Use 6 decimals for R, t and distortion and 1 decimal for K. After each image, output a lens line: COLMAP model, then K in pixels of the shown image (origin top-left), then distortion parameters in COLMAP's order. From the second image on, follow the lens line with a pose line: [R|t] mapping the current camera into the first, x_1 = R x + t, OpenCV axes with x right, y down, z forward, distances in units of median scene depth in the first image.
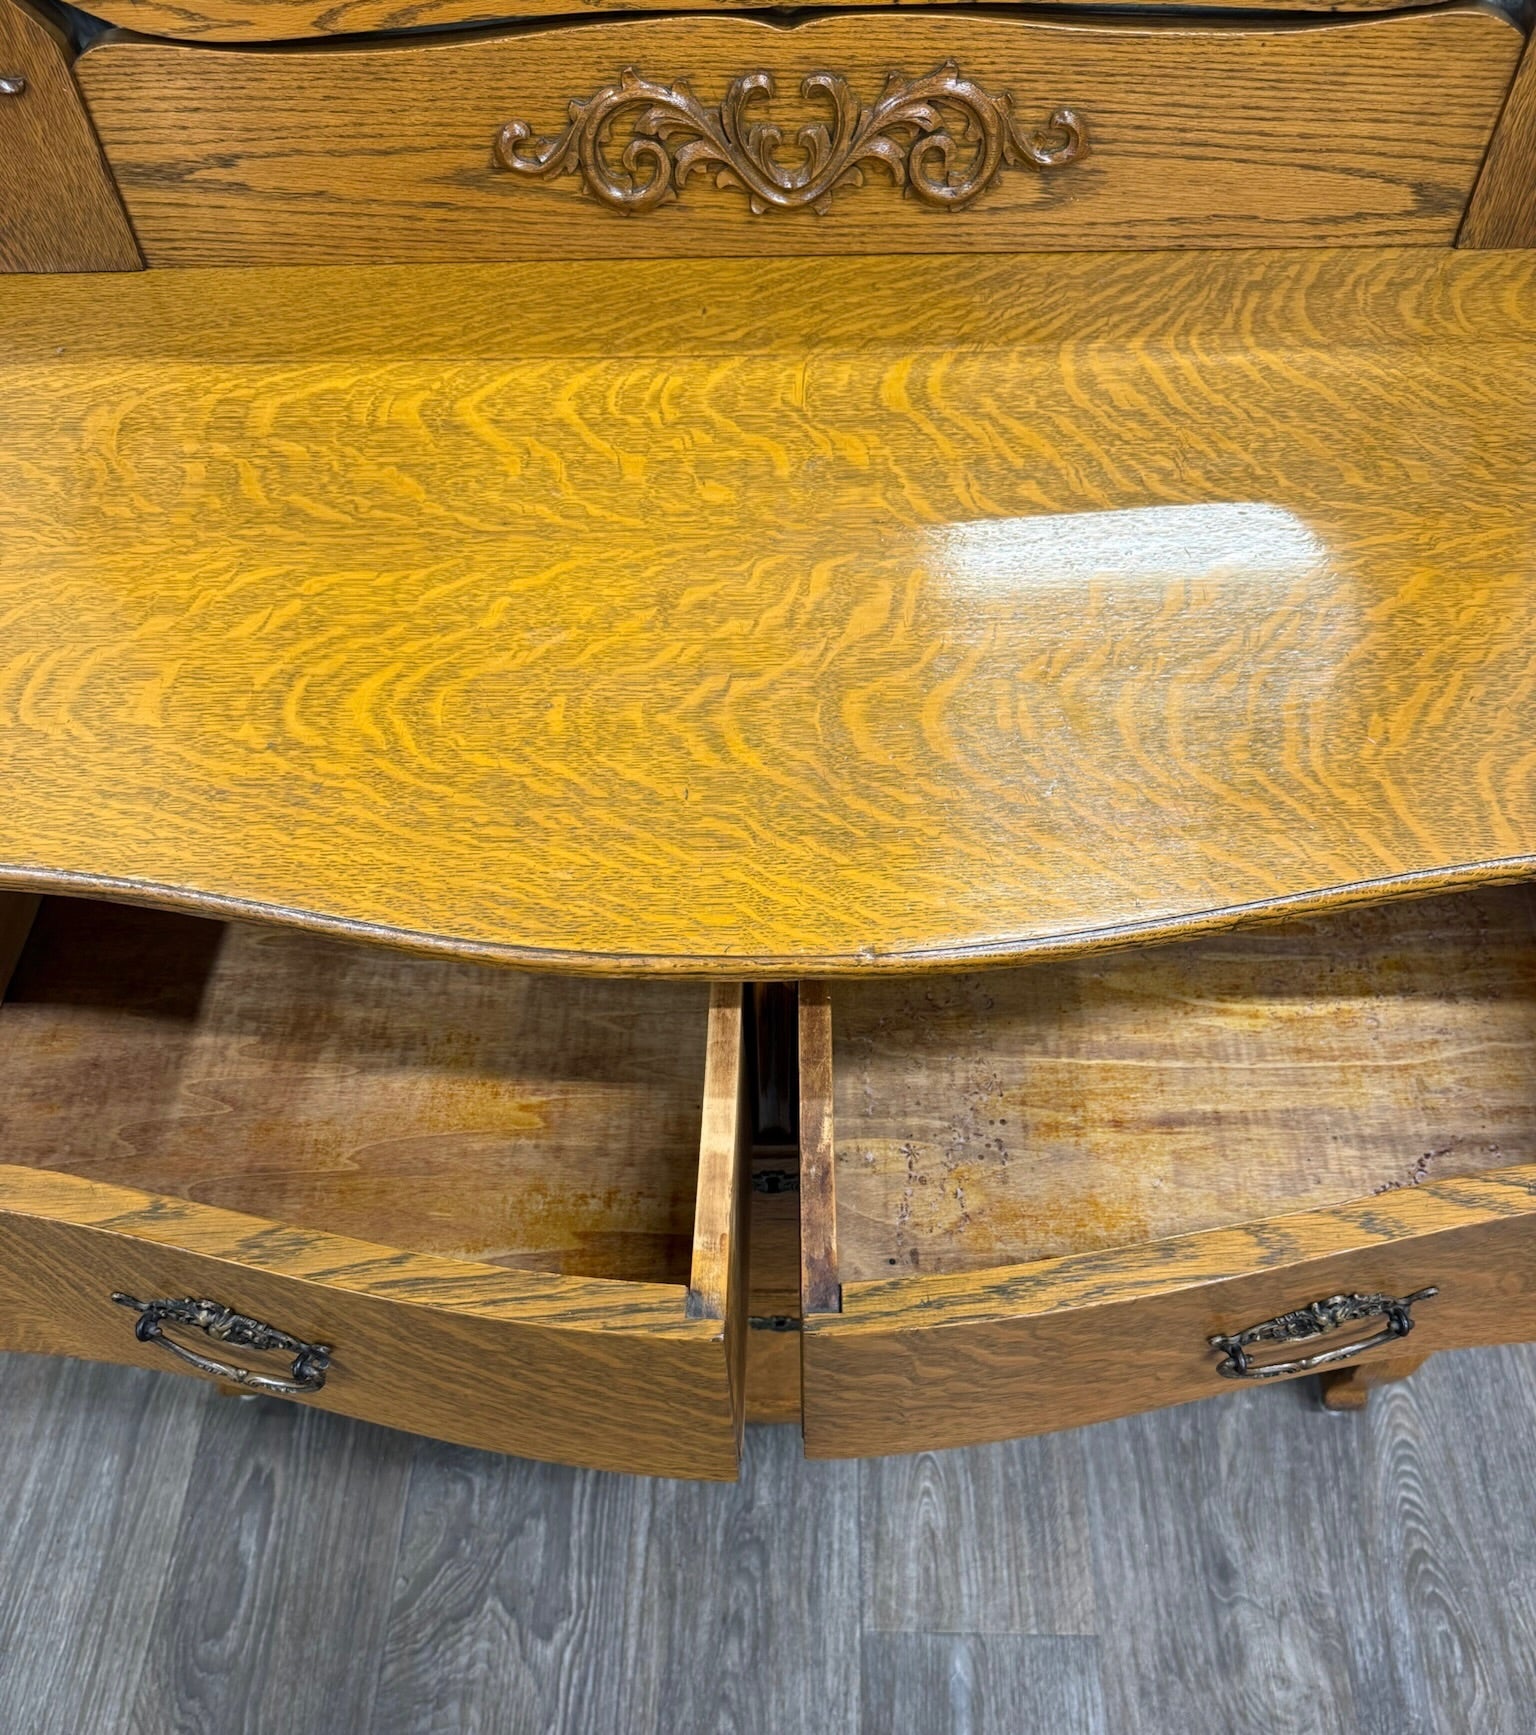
lens RADIAL K [[1472.3, 0, 769.4], [0, 1472.3, 1026.8], [0, 0, 1]] dist [0.006540, -0.018390]
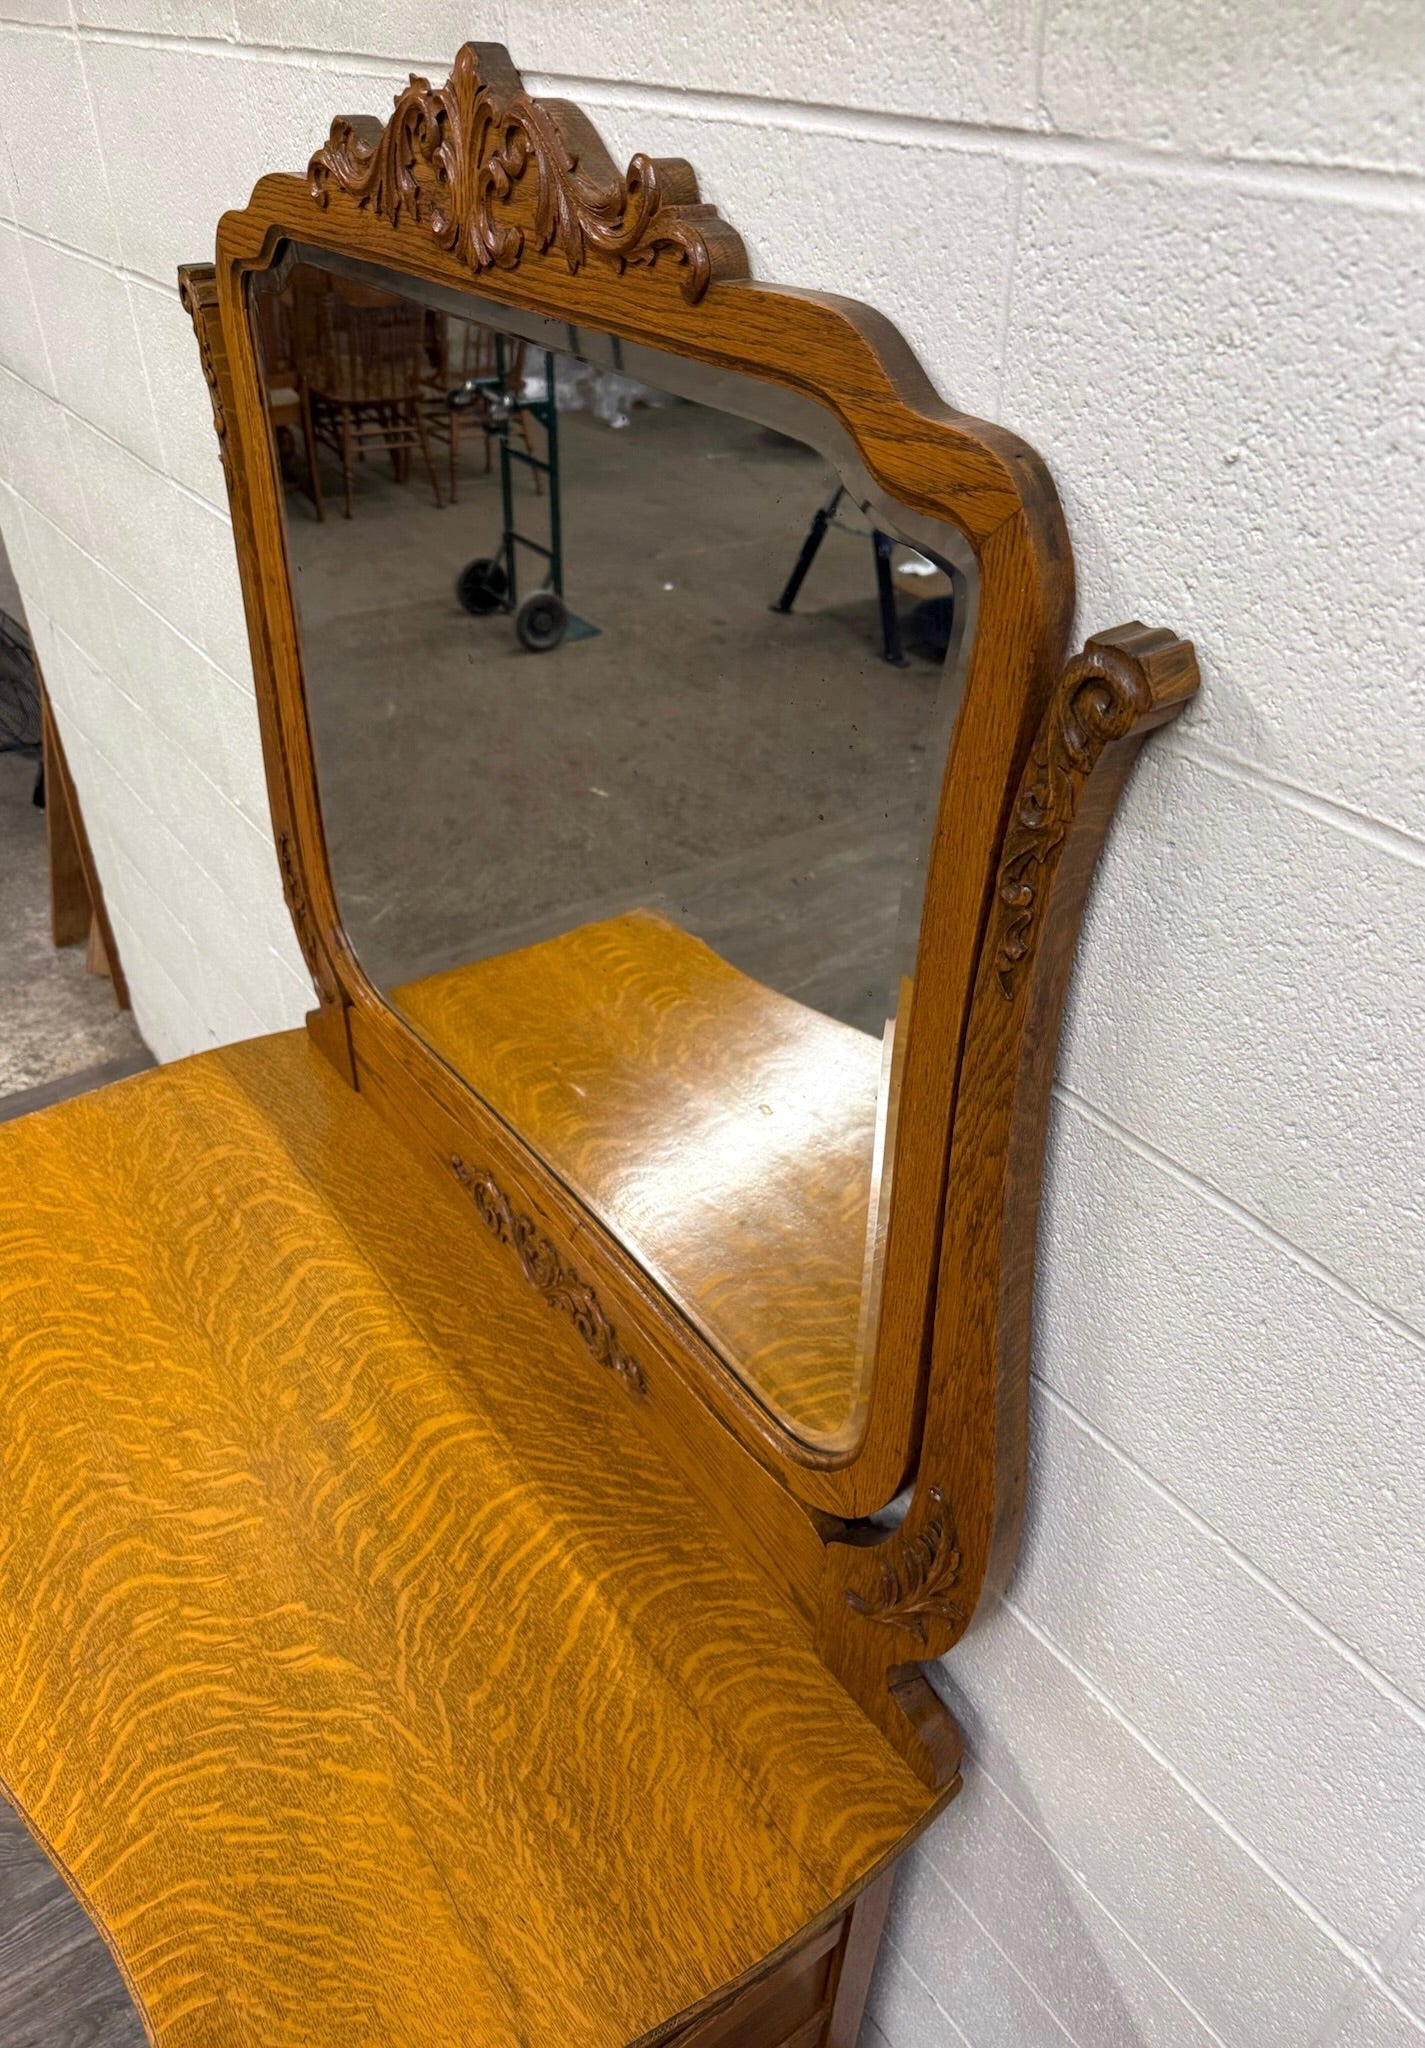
lens RADIAL K [[1503.3, 0, 684.3], [0, 1503.3, 1009.1], [0, 0, 1]] dist [-0.000536, -0.014885]
pose [[0.580781, 0.488072, -0.651520, 0.987932], [-0.689112, 0.720836, -0.074293, -0.771735], [0.433380, 0.492118, 0.754985, -0.248491]]
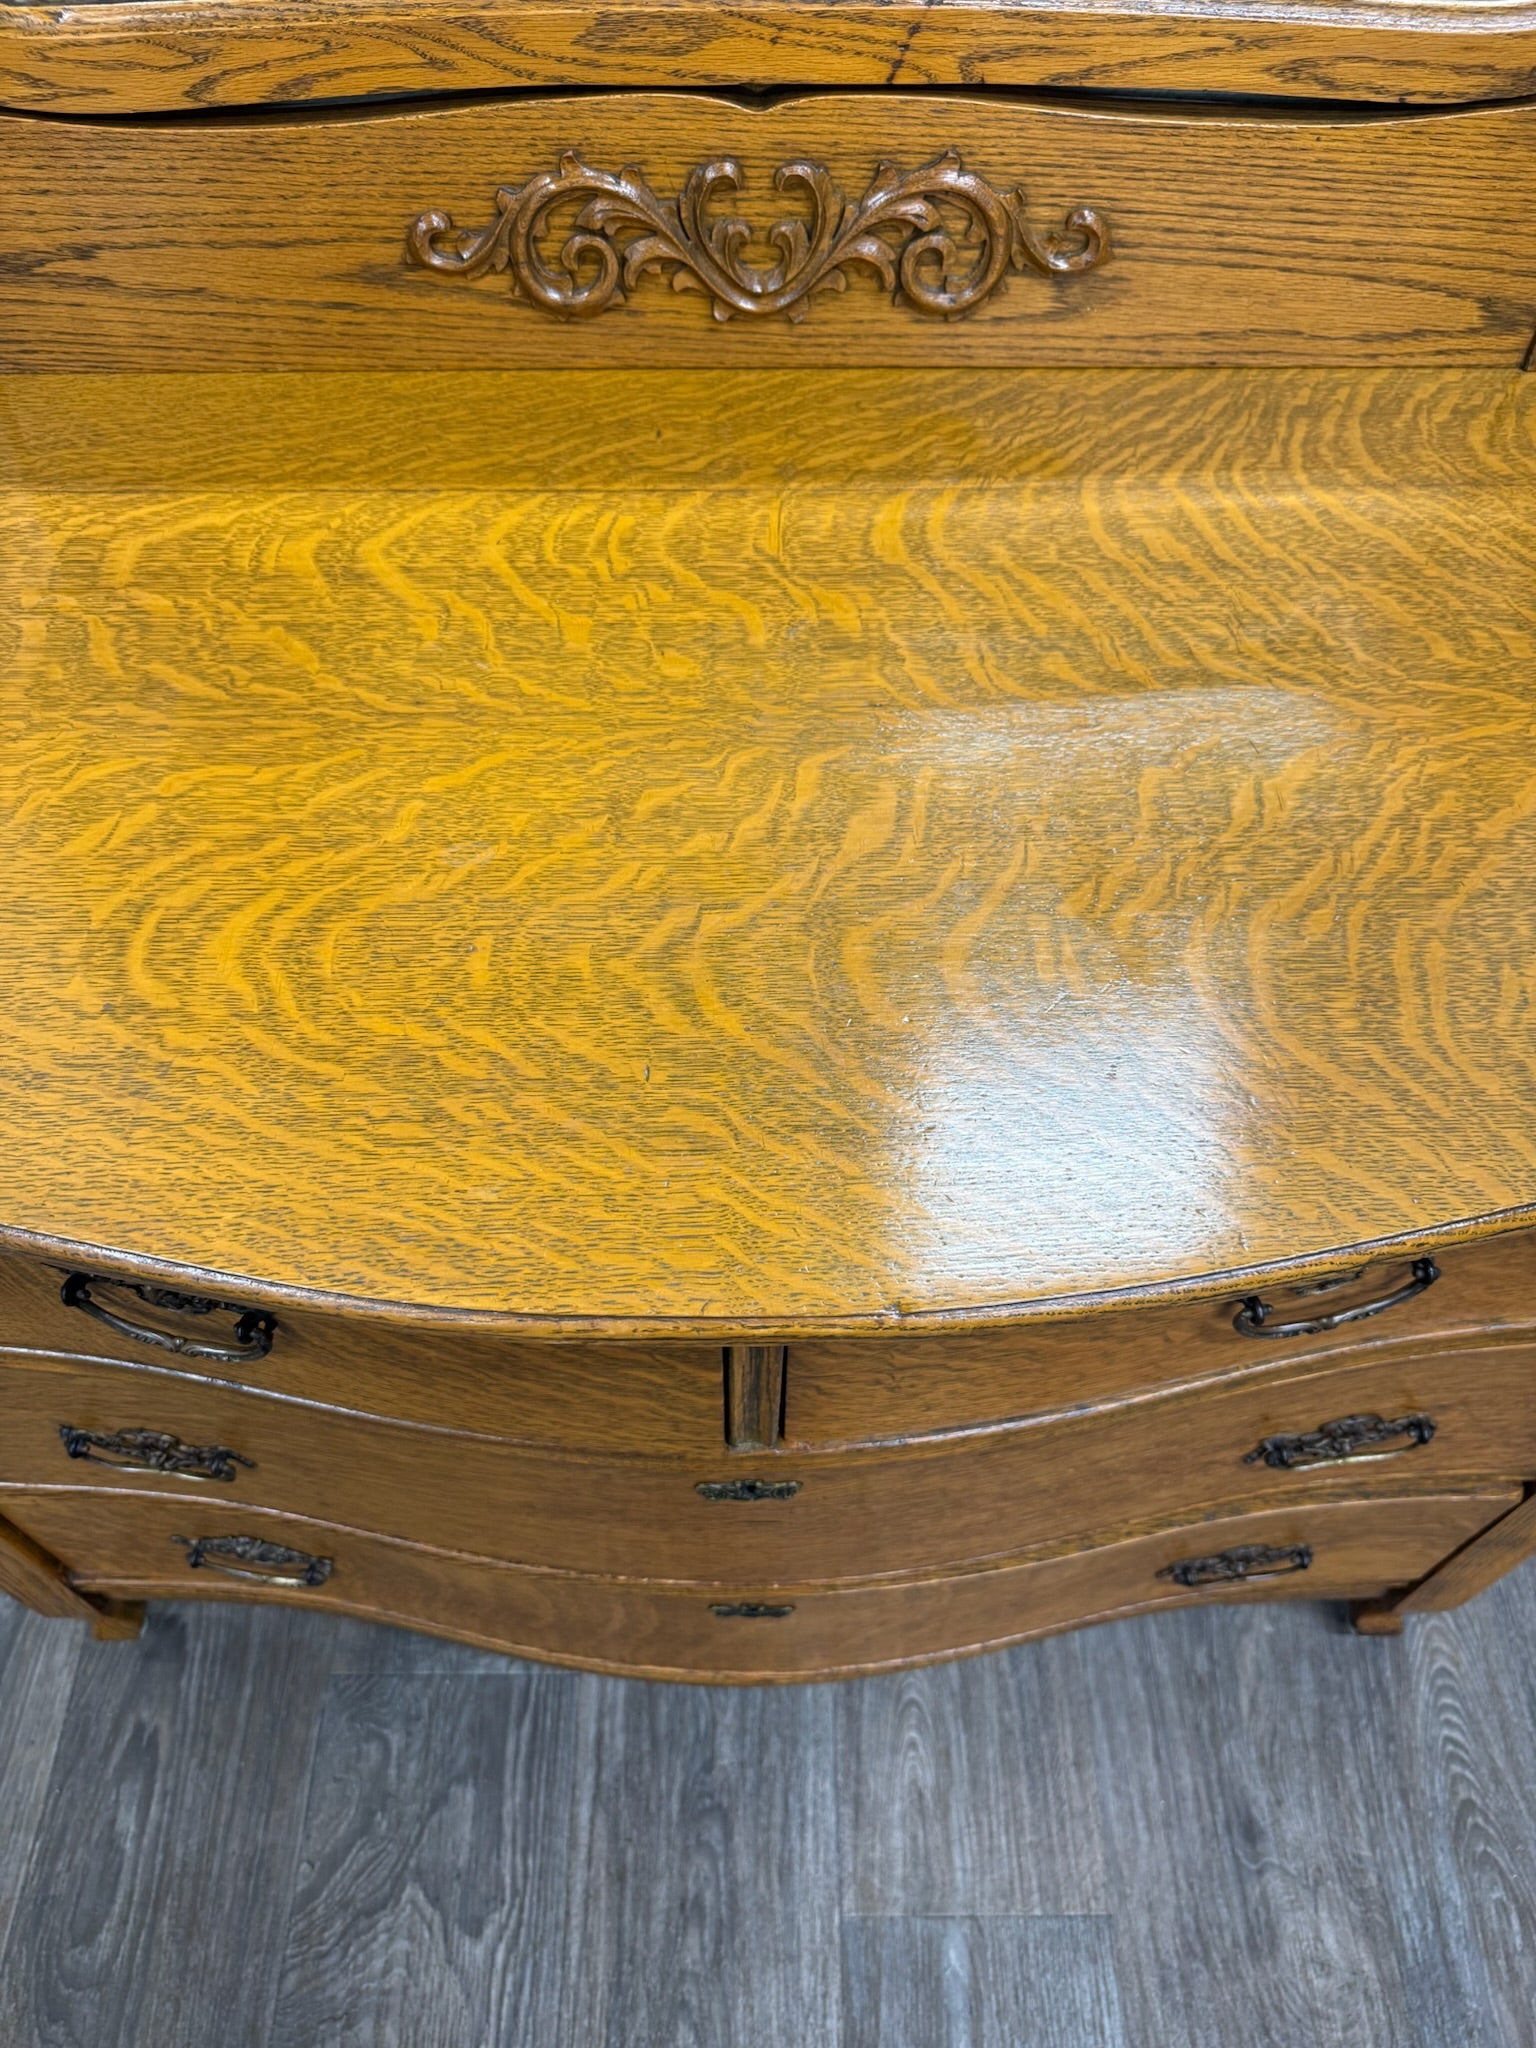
lens RADIAL K [[1472.9, 0, 765.1], [0, 1472.9, 1026.3], [0, 0, 1]] dist [0.005691, -0.022851]
pose [[0.999217, -0.005304, 0.039219, -0.018653], [0.006545, 0.999480, -0.031578, -0.122053], [-0.039031, 0.031810, 0.998732, 0.168629]]
